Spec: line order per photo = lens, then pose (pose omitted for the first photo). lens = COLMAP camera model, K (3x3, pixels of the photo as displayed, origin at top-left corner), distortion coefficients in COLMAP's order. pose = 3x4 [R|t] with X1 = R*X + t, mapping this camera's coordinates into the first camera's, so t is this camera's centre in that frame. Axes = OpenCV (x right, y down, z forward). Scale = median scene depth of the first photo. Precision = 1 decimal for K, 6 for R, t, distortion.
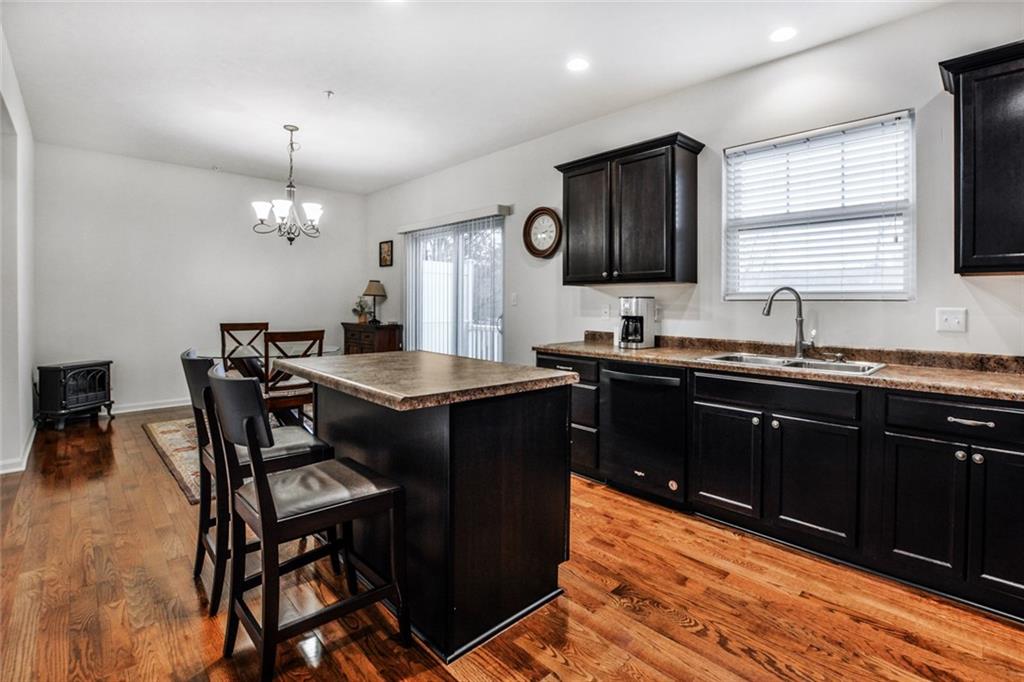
lens RADIAL K [[475.8, 0, 528.0], [0, 475.8, 304.5], [0, 0, 1]] dist [-0.030679, 0.000617]
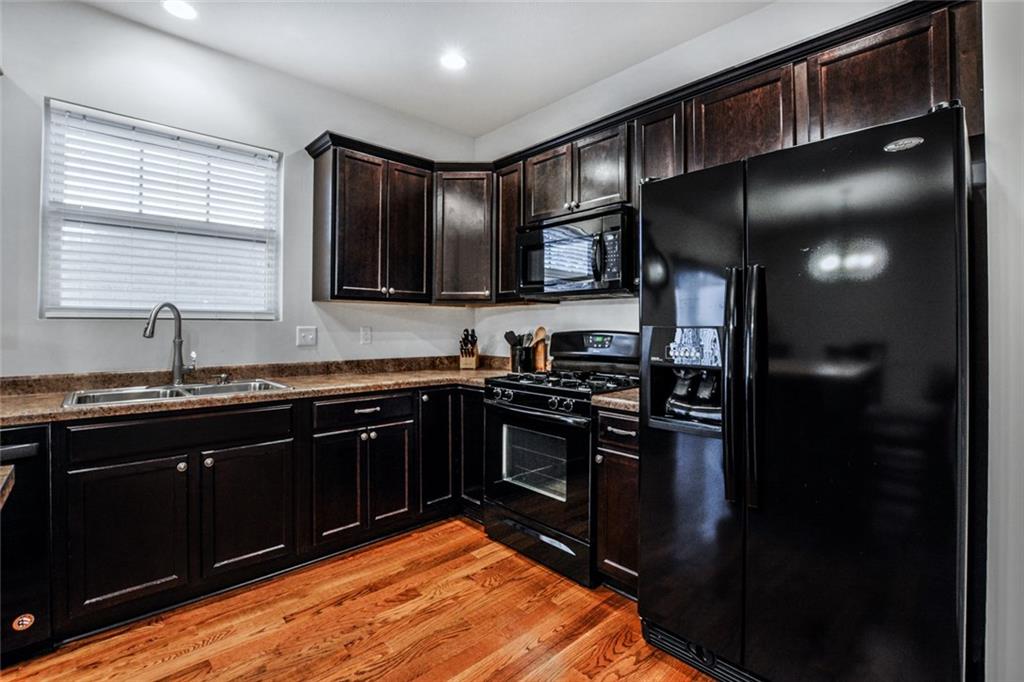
lens RADIAL K [[454.6, 0, 523.3], [0, 454.6, 323.4], [0, 0, 1]] dist [-0.028289, 0.001058]
pose [[0.009543, 0.002487, 0.999951, -0.272253], [0.002722, 0.999993, -0.002514, 0.003210], [-0.999951, 0.002746, 0.009537, 0.390605]]
